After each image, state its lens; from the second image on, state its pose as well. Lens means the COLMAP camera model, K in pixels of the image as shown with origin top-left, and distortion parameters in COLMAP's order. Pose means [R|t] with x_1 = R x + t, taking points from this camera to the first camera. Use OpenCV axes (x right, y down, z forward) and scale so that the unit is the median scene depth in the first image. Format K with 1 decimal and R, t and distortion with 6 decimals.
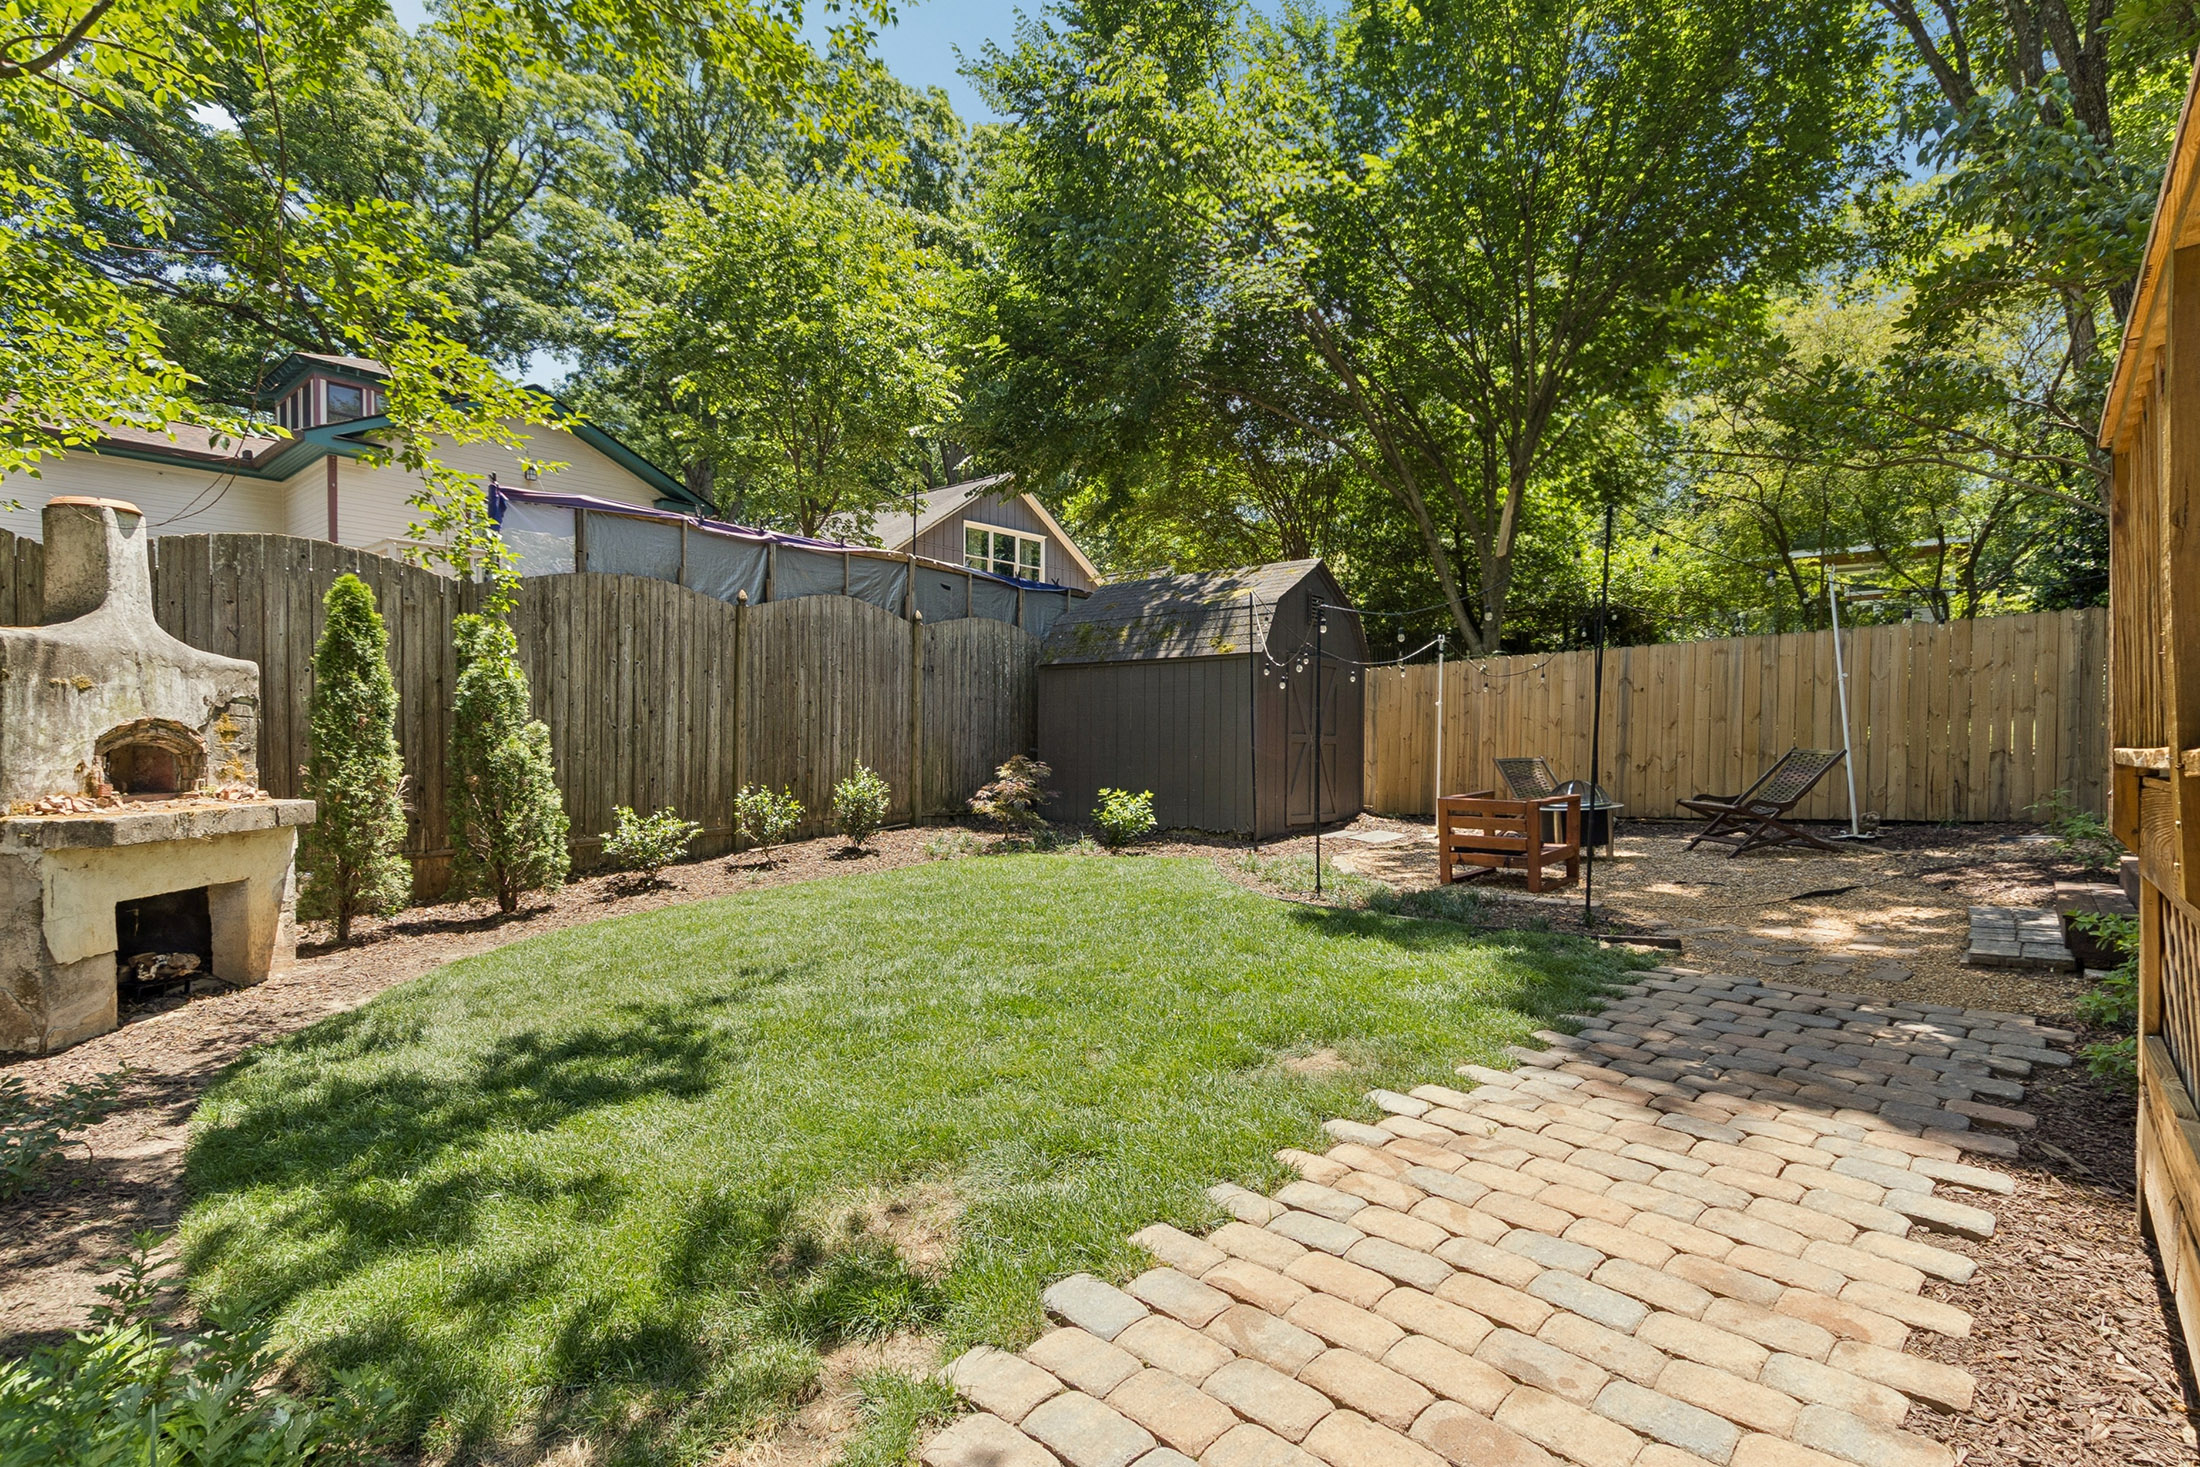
lens RADIAL K [[1063.6, 0, 1104.7], [0, 1063.6, 765.2], [0, 0, 1]] dist [0.030285, -0.000249]
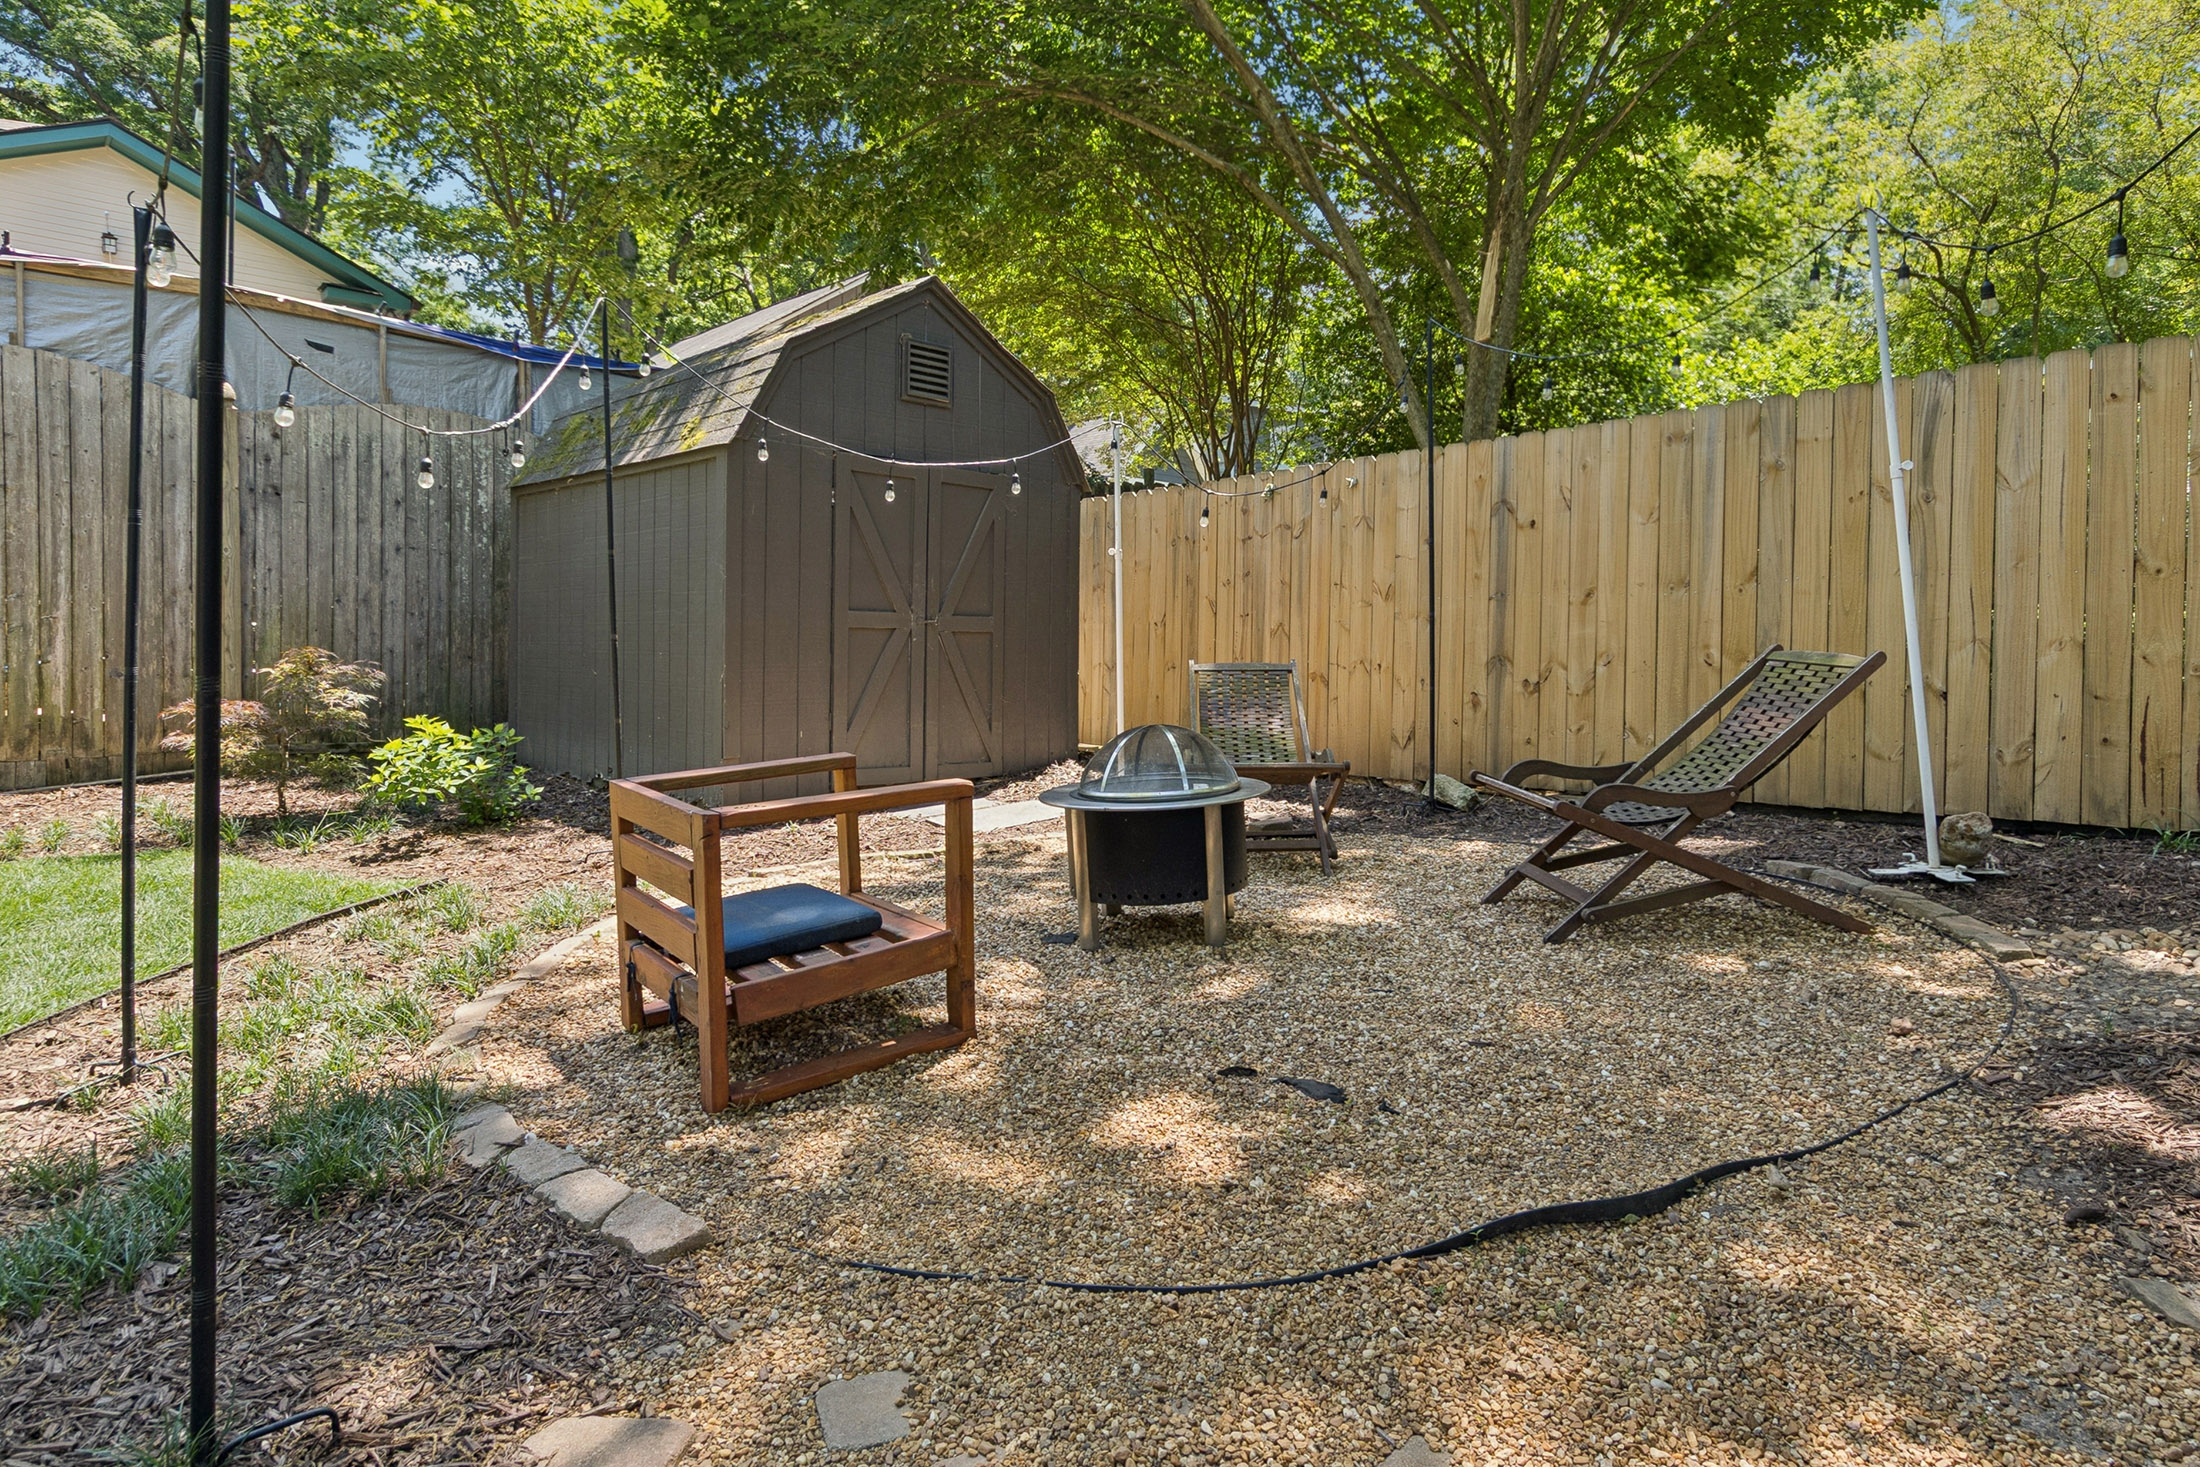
lens RADIAL K [[1221.4, 0, 1109.3], [0, 1221.4, 646.6], [0, 0, 1]] dist [0.020055, 0.000585]
pose [[0.996279, 0.009205, -0.085694, 0.567274], [-0.010060, 0.999904, -0.009557, -0.012915], [0.085597, 0.010383, 0.996276, 0.683387]]
